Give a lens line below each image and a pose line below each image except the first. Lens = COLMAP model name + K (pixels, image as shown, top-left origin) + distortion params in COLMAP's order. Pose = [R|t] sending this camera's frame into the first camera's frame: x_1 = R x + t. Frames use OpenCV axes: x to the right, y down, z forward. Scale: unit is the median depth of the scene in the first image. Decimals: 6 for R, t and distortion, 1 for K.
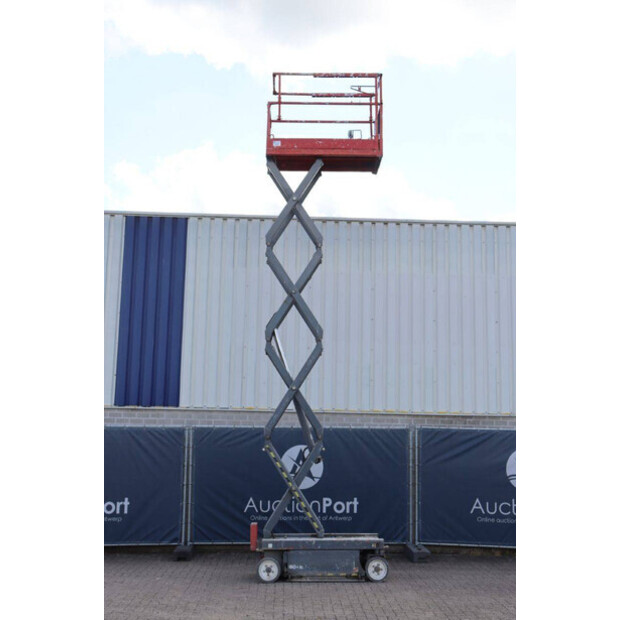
lens RADIAL K [[857.4, 0, 314.9], [0, 857.4, 308.7], [0, 0, 1]] dist [0.080324, 0.000000]
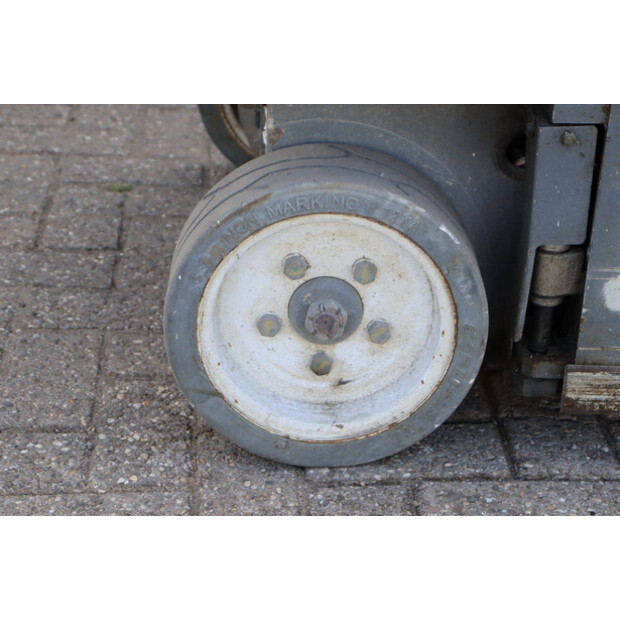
lens RADIAL K [[1465.6, 0, 311.5], [0, 1465.6, 310.9], [0, 0, 1]] dist [0.478854, 0.000000]
pose [[0.999497, 0.021858, 0.022982, -0.048577], [-0.031117, 0.816038, 0.577160, 0.190654], [-0.006139, -0.577585, 0.816308, 0.750989]]
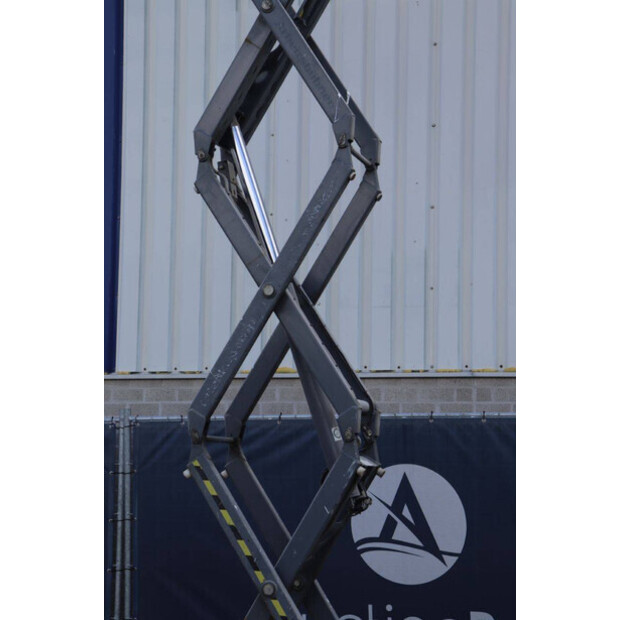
lens RADIAL K [[1465.6, 0, 312.2], [0, 1465.6, 305.3], [0, 0, 1]] dist [0.478854, 0.000000]
pose [[0.950159, -0.043339, -0.308739, 0.149466], [0.055316, 0.998014, 0.030143, 0.071319], [0.306819, -0.045719, 0.950669, 0.398266]]
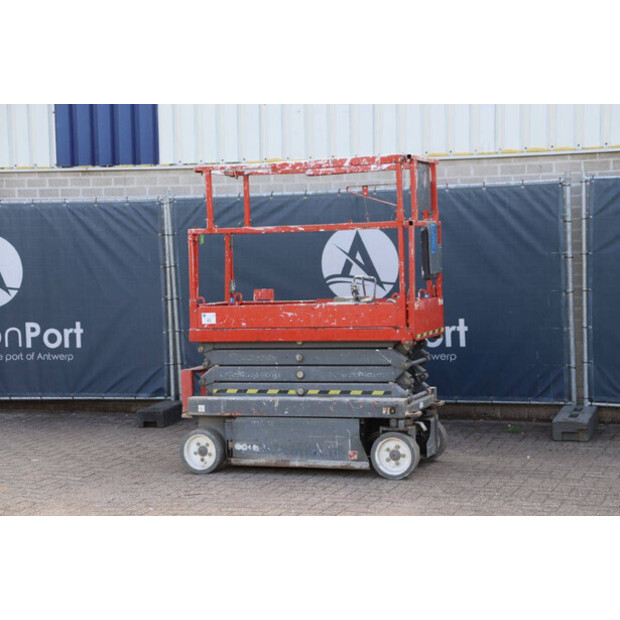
lens RADIAL K [[1305.2, 0, 312.8], [0, 1305.2, 312.2], [0, 0, 1]] dist [0.330254, 0.000000]
pose [[0.926908, -0.011969, -0.375097, 0.269552], [0.091035, 0.976811, 0.193788, 0.053885], [0.364079, -0.213770, 0.906503, 0.249995]]
